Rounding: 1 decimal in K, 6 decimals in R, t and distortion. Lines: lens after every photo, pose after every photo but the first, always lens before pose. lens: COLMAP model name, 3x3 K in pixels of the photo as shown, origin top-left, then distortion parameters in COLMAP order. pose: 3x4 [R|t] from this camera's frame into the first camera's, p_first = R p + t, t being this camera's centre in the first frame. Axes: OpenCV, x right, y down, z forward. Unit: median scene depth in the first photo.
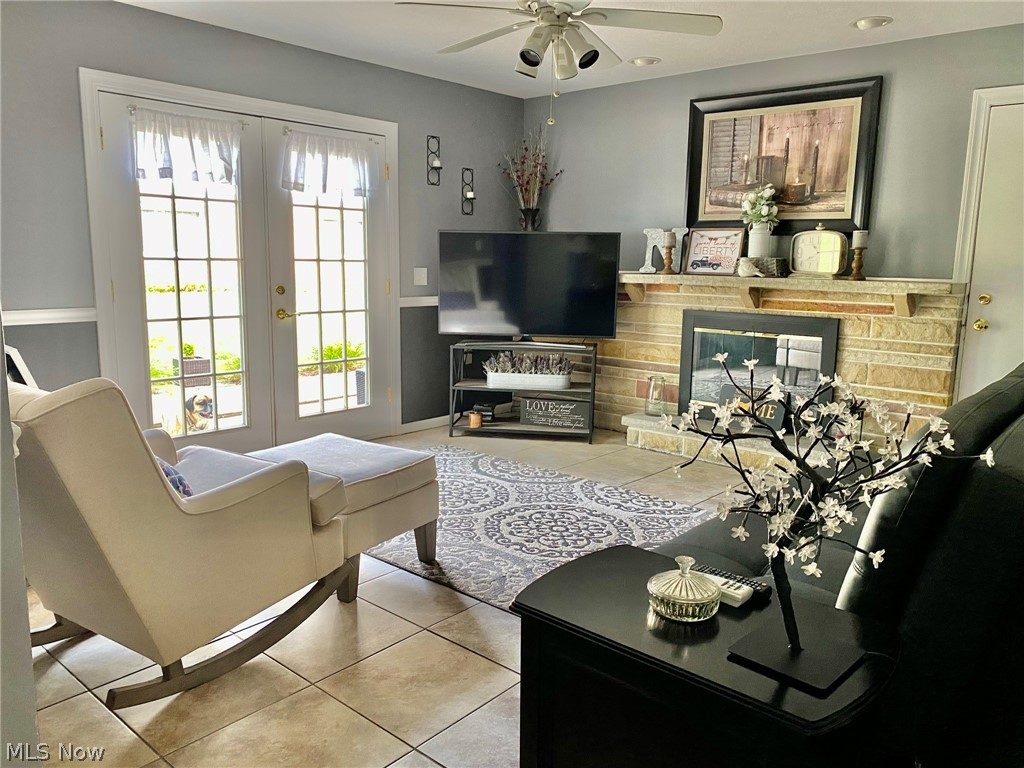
lens RADIAL K [[786.2, 0, 513.7], [0, 786.2, 383.6], [0, 0, 1]] dist [0.025997, -0.019975]
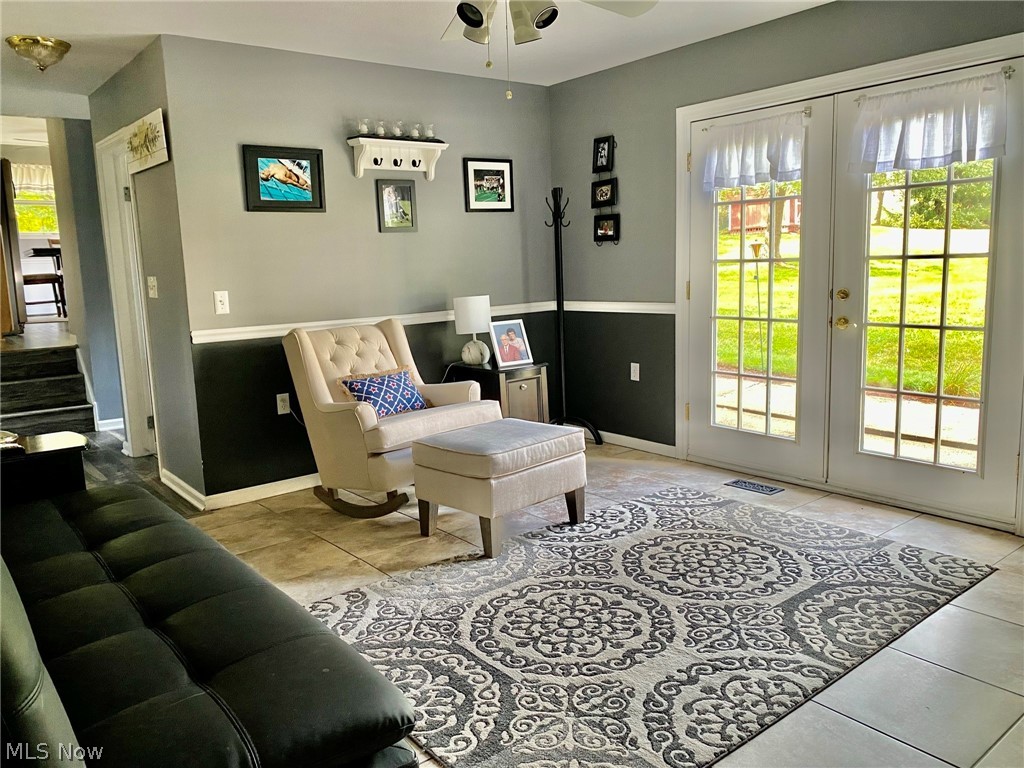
lens RADIAL K [[786.2, 0, 514.1], [0, 786.2, 382.7], [0, 0, 1]] dist [0.025997, -0.019975]
pose [[-0.176339, 0.148904, -0.973002, 0.714282], [-0.131173, 0.976120, 0.173154, -0.152343], [0.975550, 0.158166, -0.152596, 0.952420]]
